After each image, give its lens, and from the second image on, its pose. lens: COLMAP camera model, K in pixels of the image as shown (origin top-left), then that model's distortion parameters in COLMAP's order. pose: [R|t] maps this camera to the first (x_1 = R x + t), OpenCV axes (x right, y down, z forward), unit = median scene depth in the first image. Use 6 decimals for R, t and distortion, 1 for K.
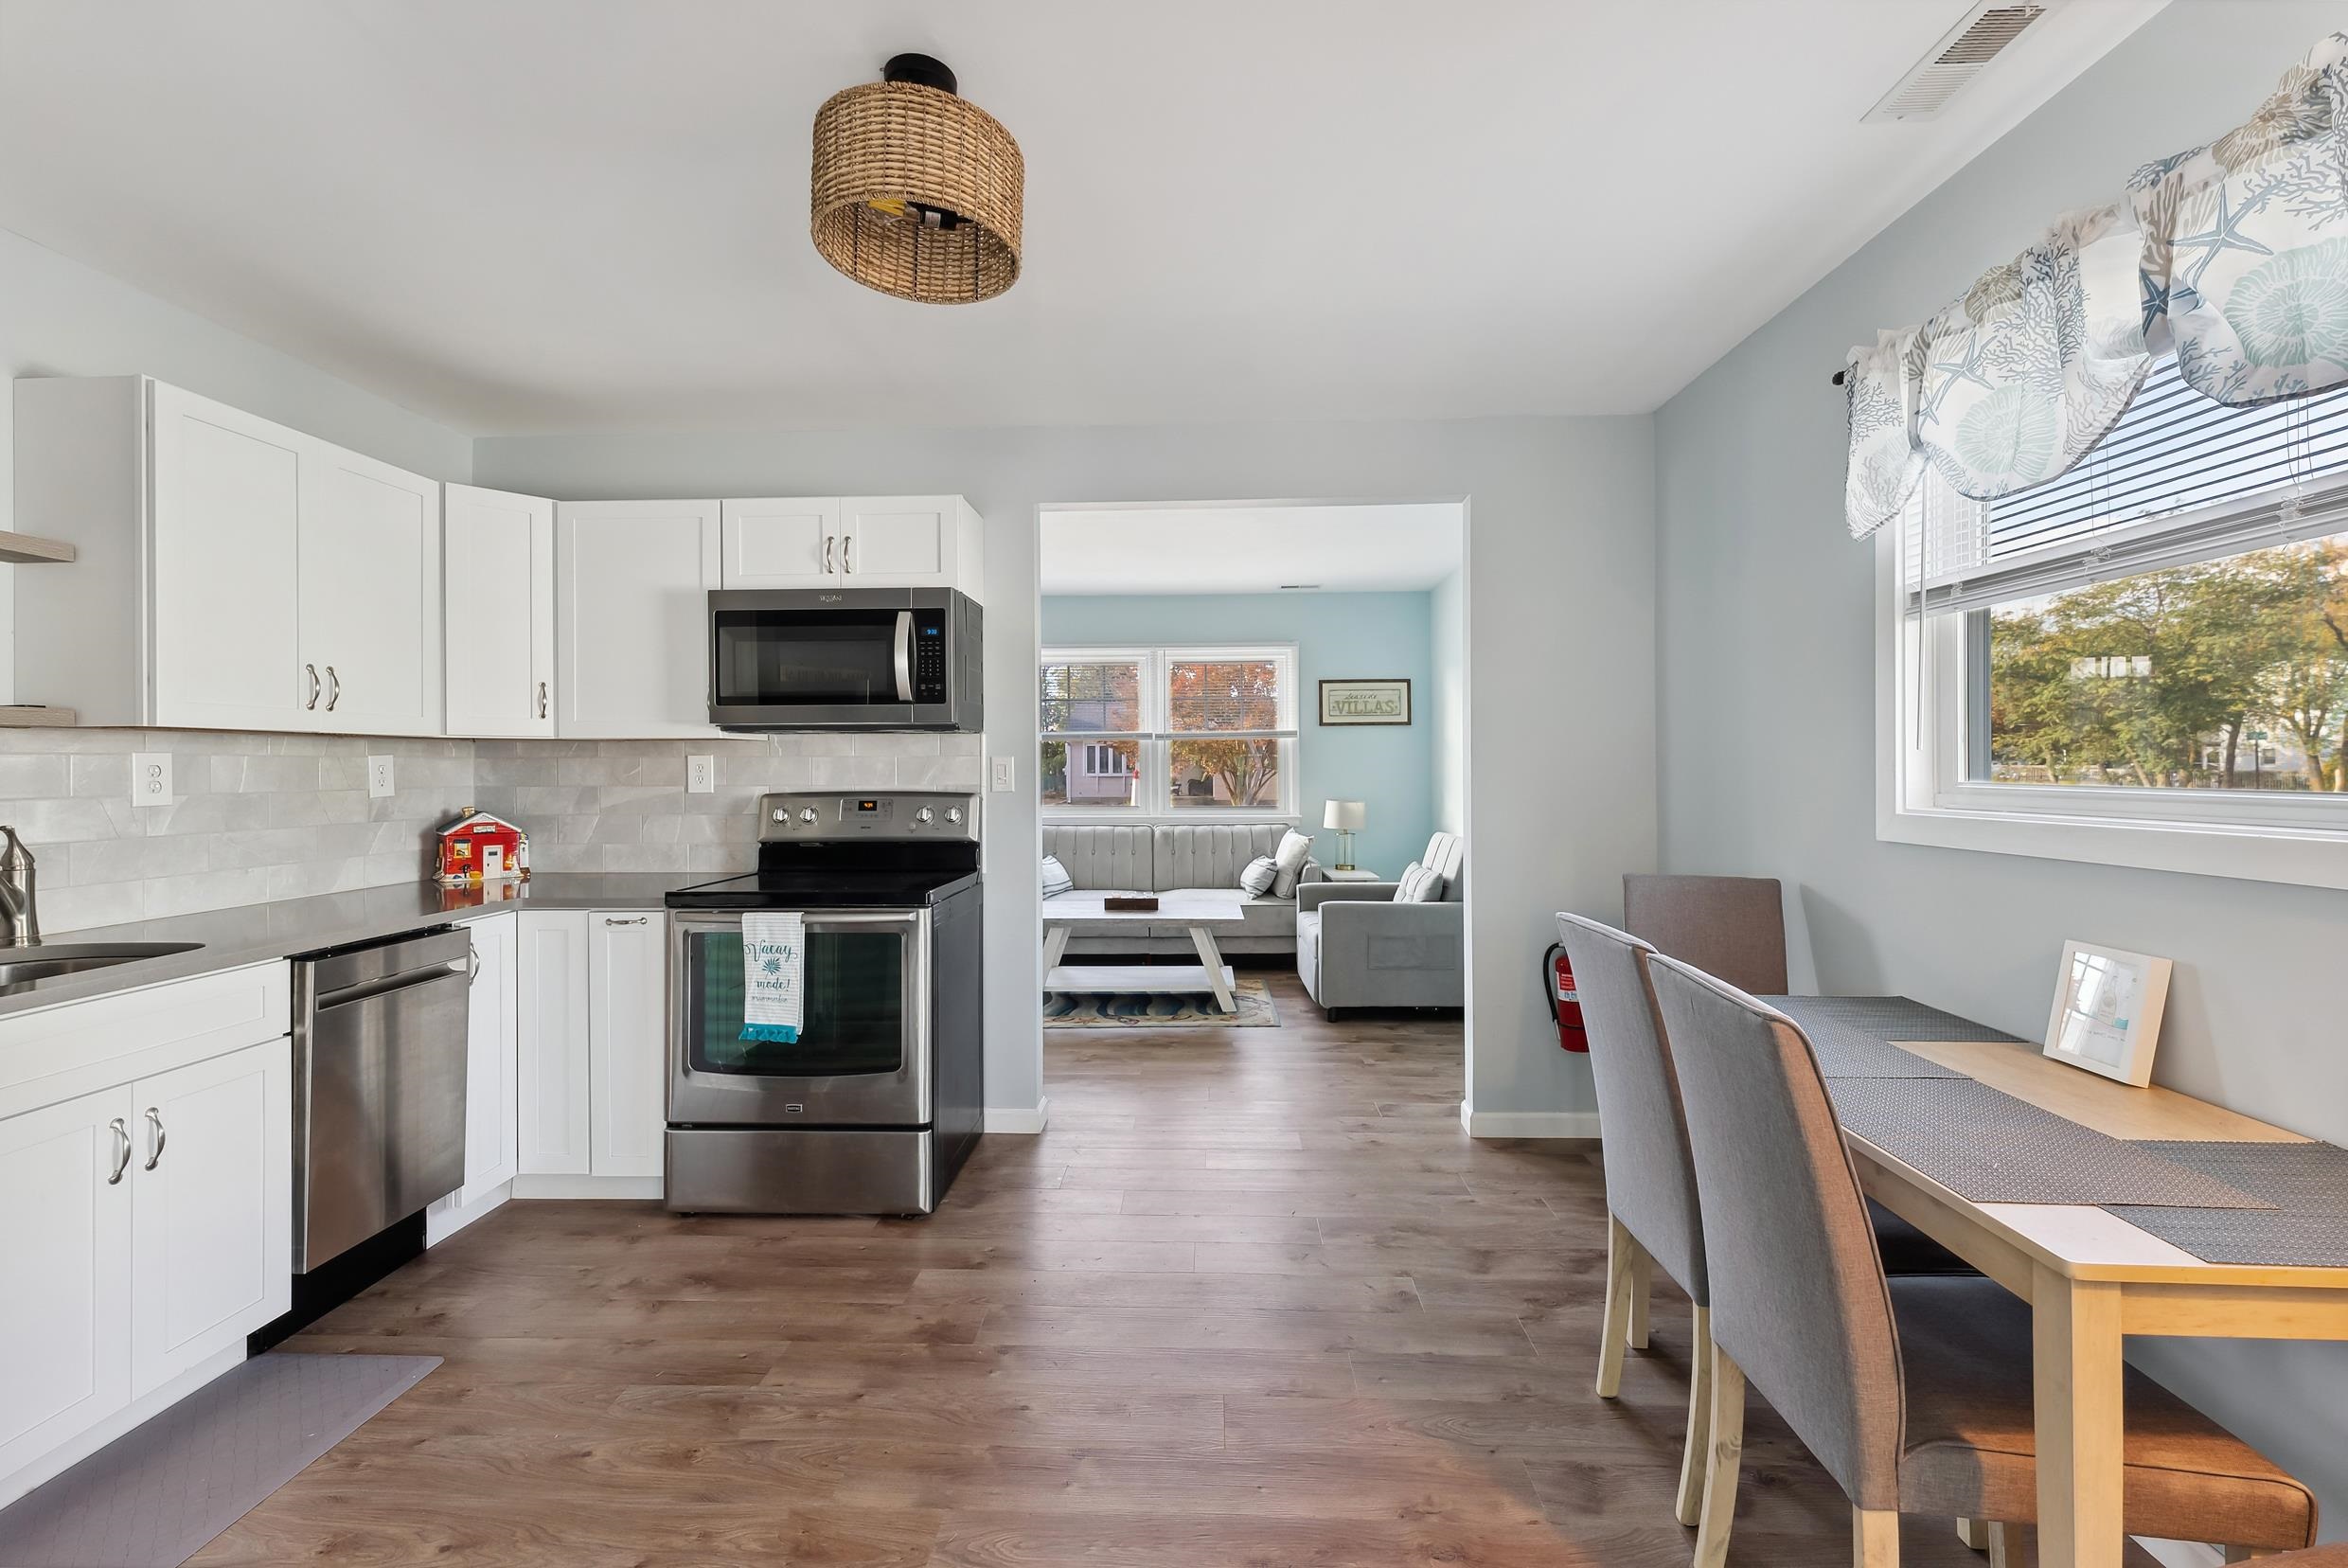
lens RADIAL K [[942.5, 0, 1167.3], [0, 942.5, 766.8], [0, 0, 1]] dist [0.000461, -0.000017]
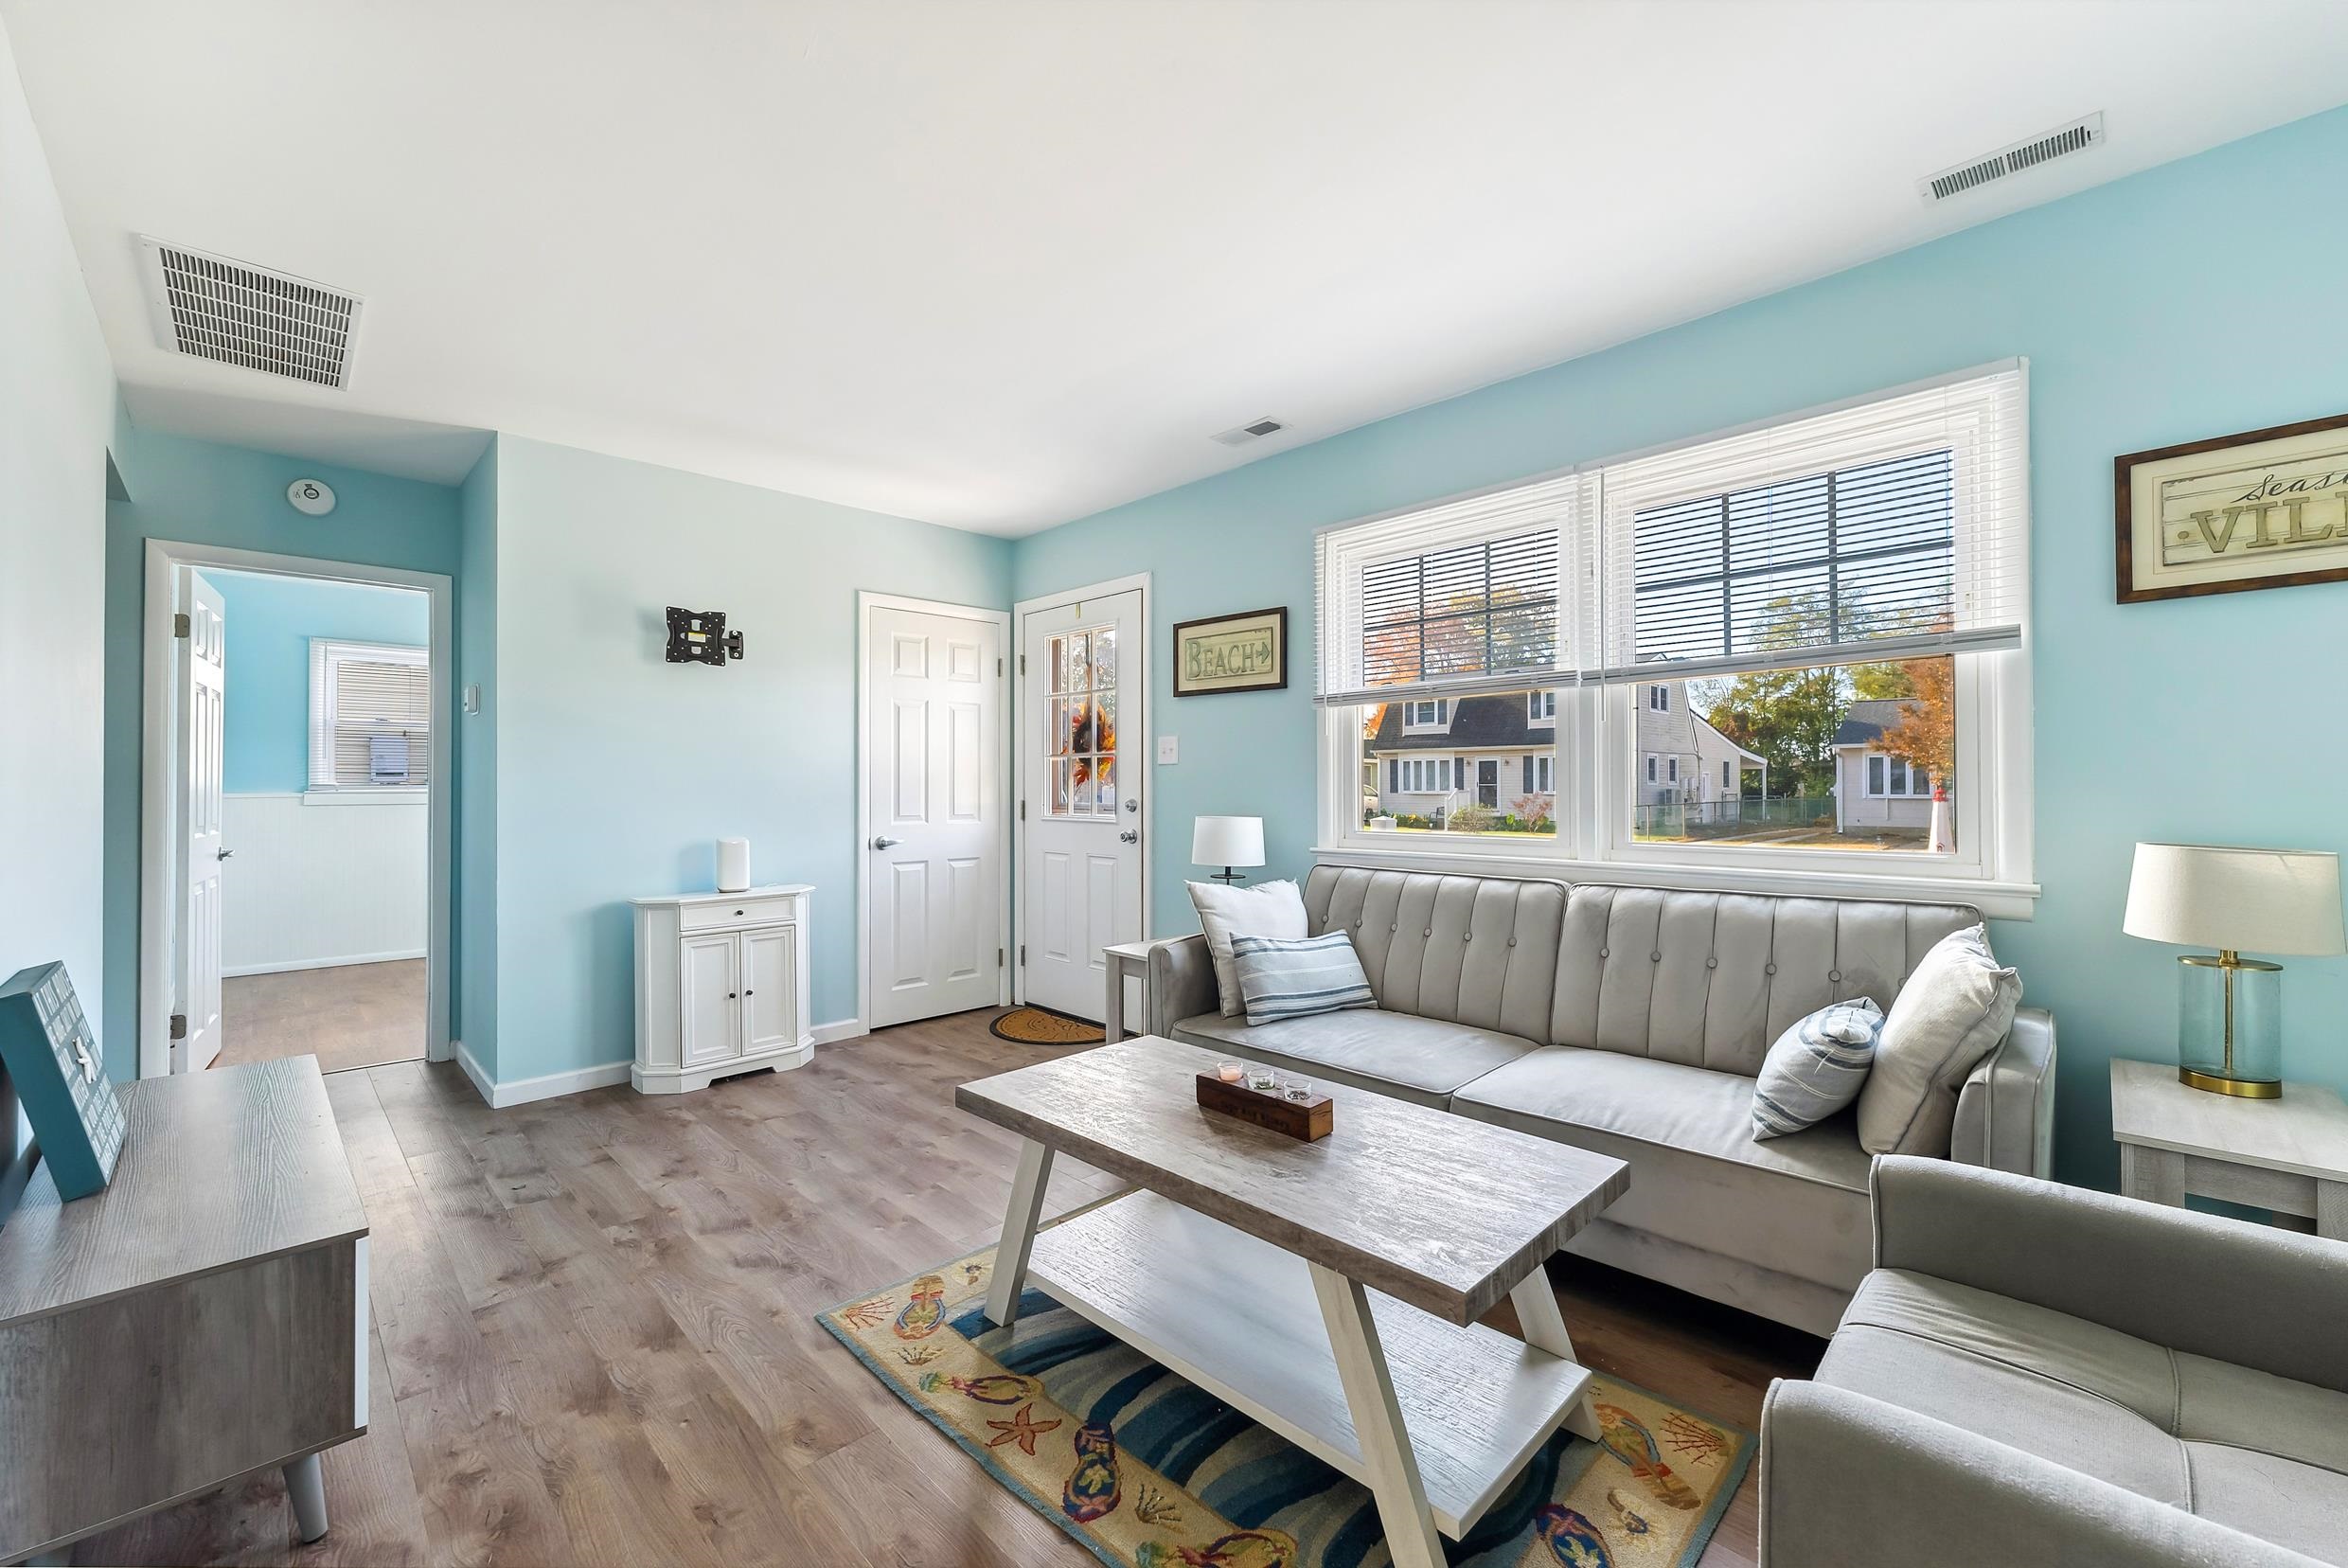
lens RADIAL K [[934.5, 0, 1180.7], [0, 934.5, 780.3], [0, 0, 1]] dist [0.000368, 0.000119]
pose [[0.731602, -0.003901, -0.681720, 0.303745], [-0.001977, 0.999967, -0.007843, 0.038345], [0.681729, 0.007086, 0.731571, 1.172319]]
